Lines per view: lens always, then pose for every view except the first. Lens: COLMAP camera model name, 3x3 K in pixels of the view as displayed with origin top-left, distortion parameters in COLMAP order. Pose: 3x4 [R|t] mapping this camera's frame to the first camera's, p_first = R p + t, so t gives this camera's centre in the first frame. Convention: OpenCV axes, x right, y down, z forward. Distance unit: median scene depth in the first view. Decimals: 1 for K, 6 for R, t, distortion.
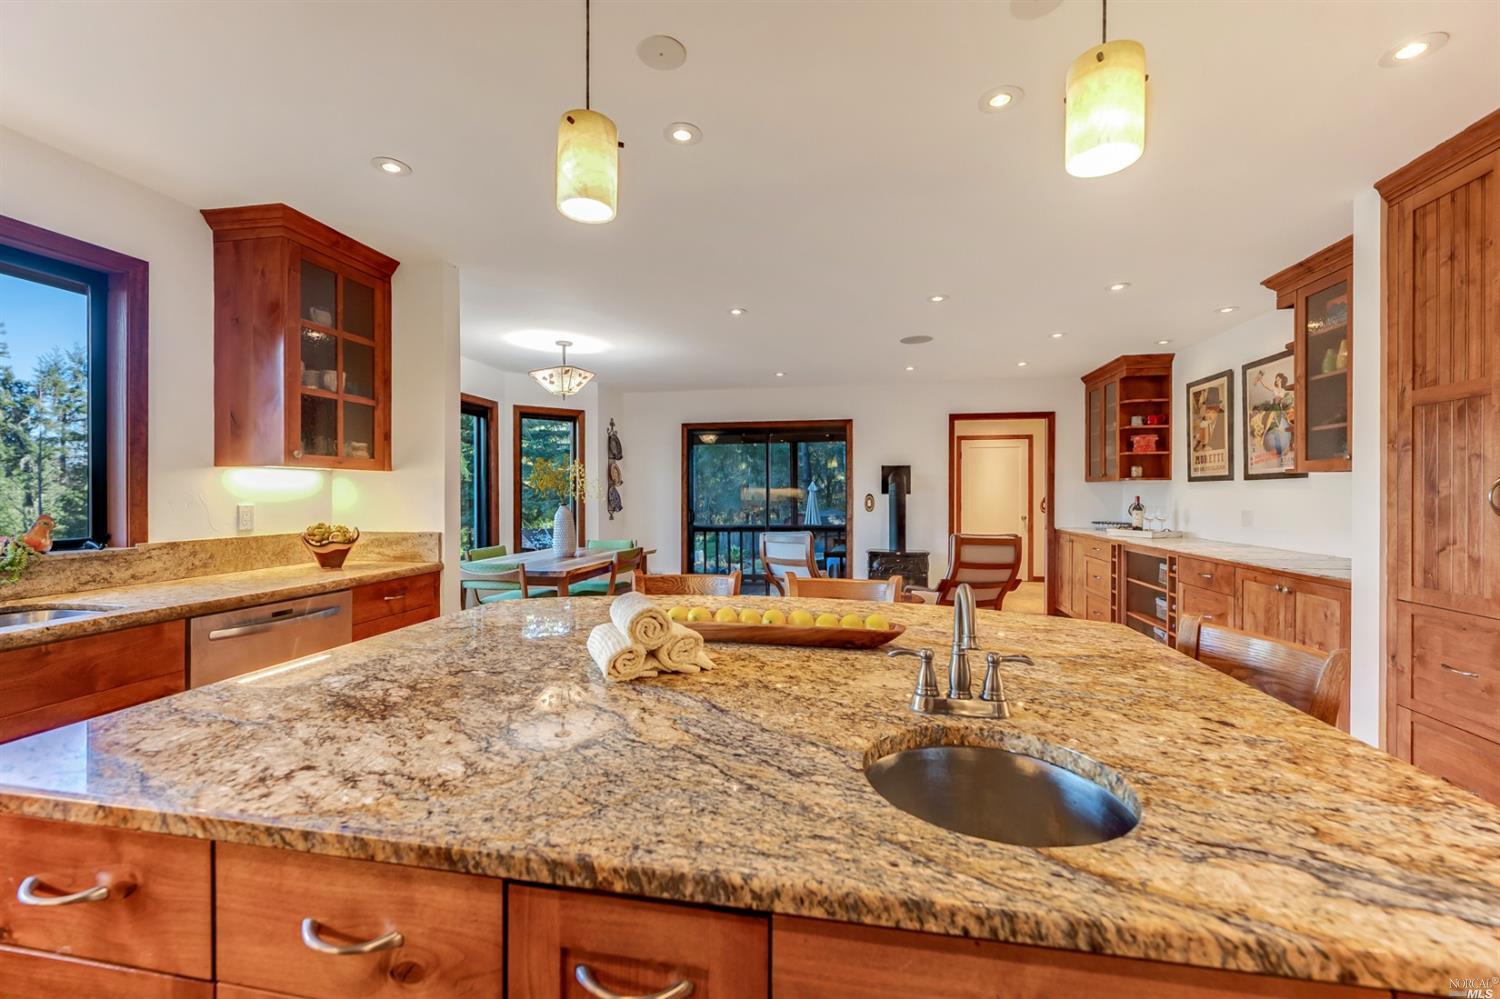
lens RADIAL K [[595.5, 0, 750.0], [0, 595.5, 499.5], [0, 0, 1]] dist [-0.008652, 0.000176]
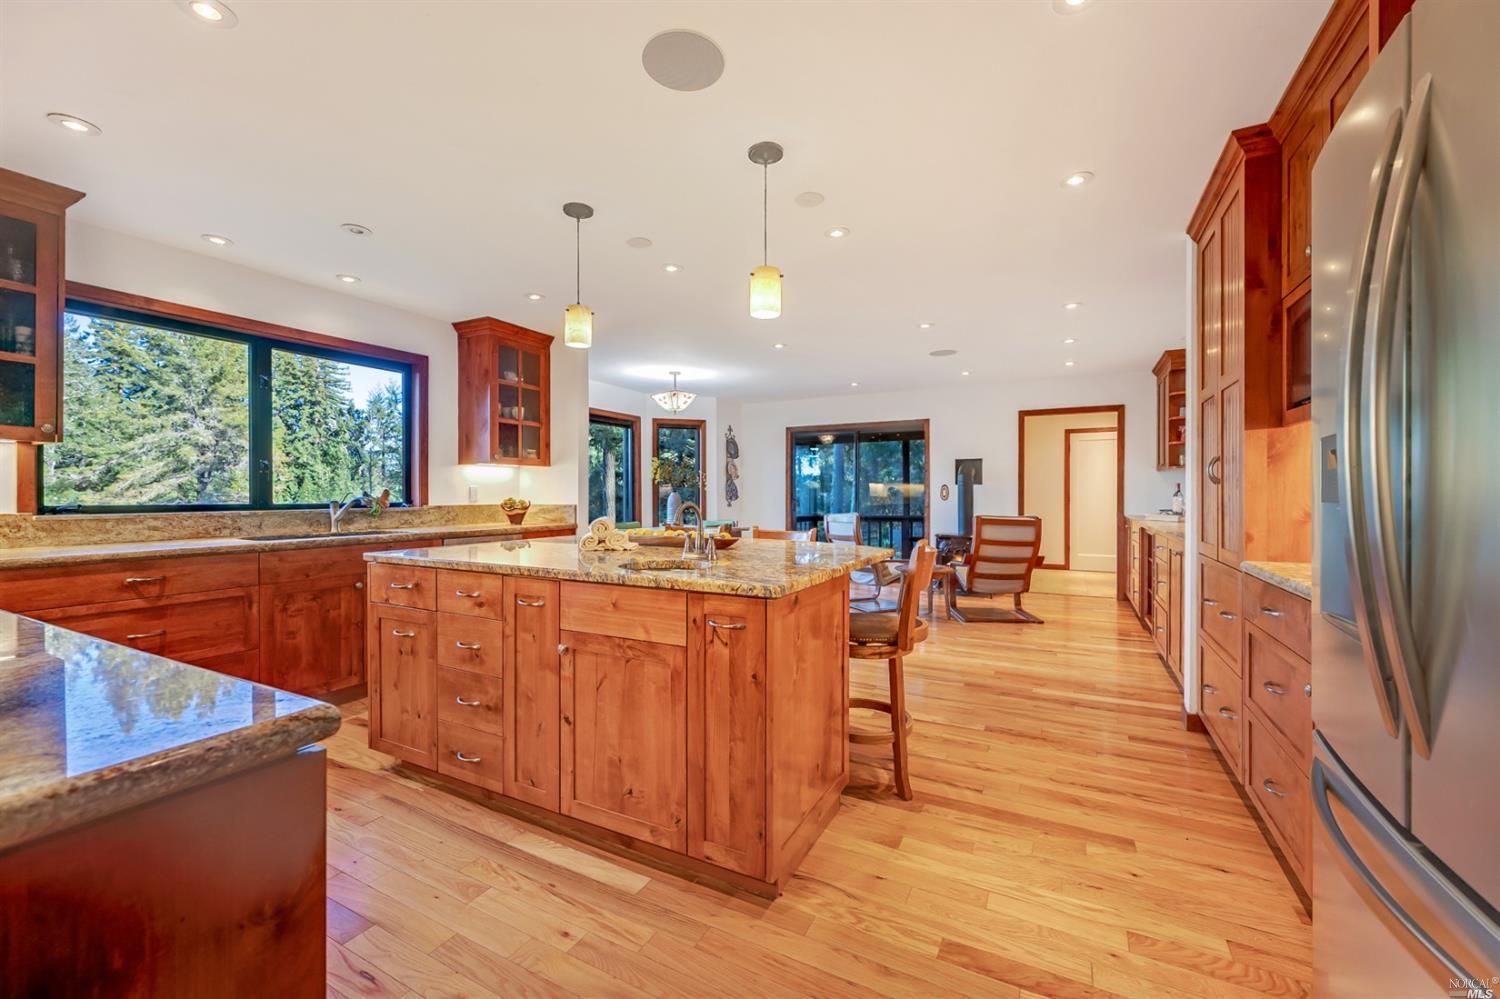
lens RADIAL K [[583.7, 0, 750.0], [0, 583.7, 499.5], [0, 0, 1]] dist [-0.012558, -0.000011]
pose [[0.955615, 0.001775, -0.294612, 0.381637], [-0.001150, 0.999997, 0.002297, 0.037097], [0.294615, -0.001857, 0.955614, -0.353806]]
